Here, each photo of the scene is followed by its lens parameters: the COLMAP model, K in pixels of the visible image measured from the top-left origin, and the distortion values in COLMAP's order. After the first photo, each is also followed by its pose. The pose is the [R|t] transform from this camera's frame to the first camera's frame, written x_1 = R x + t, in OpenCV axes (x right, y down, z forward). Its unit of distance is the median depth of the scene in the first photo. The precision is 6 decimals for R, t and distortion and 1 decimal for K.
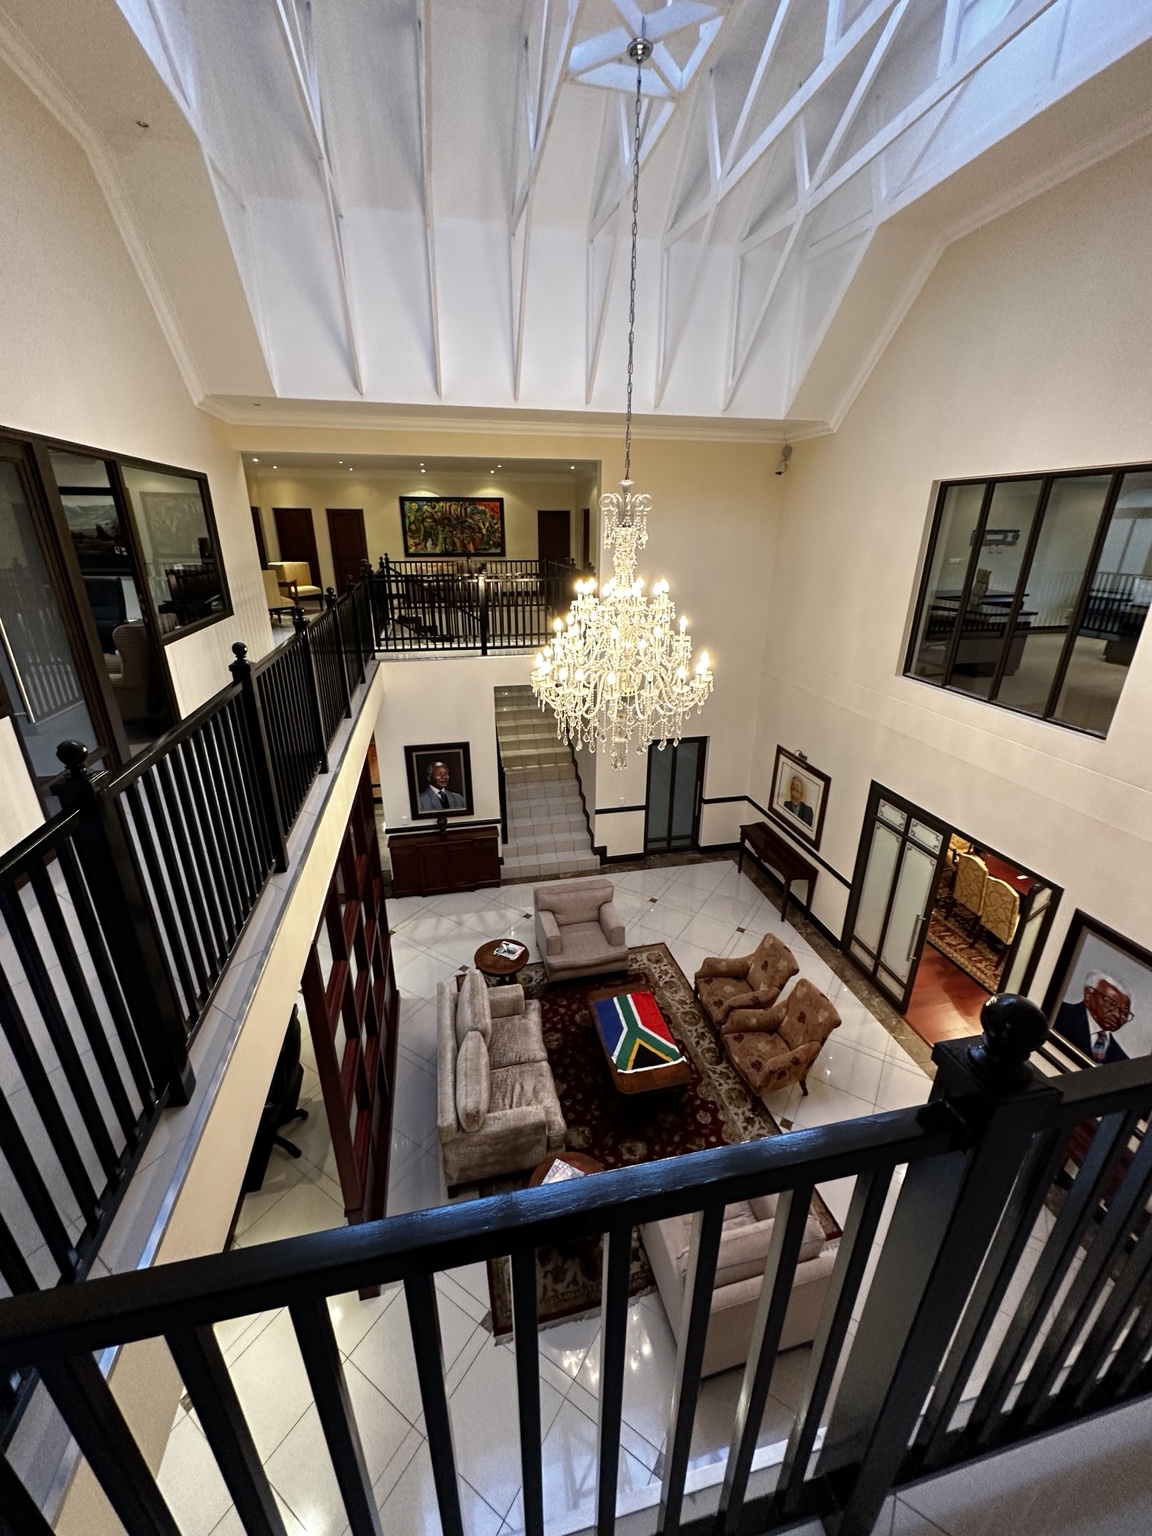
lens RADIAL K [[614.6, 0, 581.2], [0, 614.6, 771.3], [0, 0, 1]] dist [-0.001398, -0.000094]
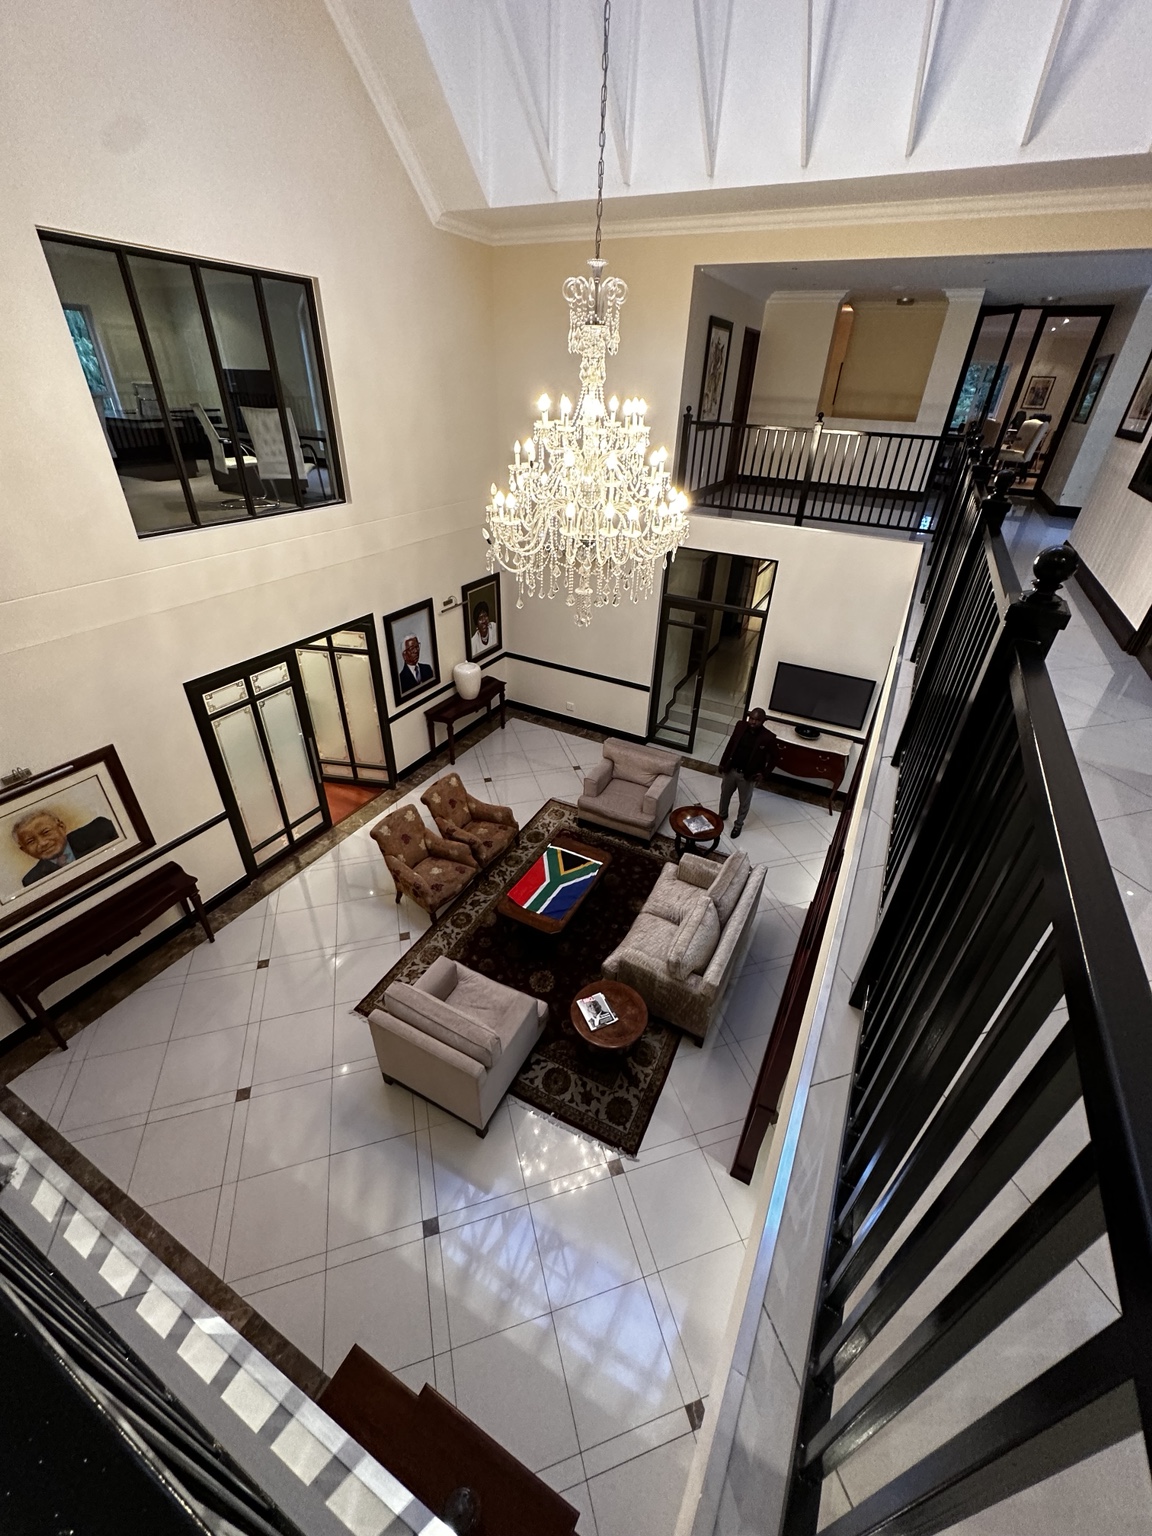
lens RADIAL K [[614.6, 0, 581.0], [0, 614.6, 766.0], [0, 0, 1]] dist [-0.001398, -0.000094]
pose [[-0.758628, -0.370330, 0.536040, -0.428947], [0.208284, 0.641721, 0.738114, -0.458239], [-0.617334, 0.671602, -0.409694, 1.272140]]
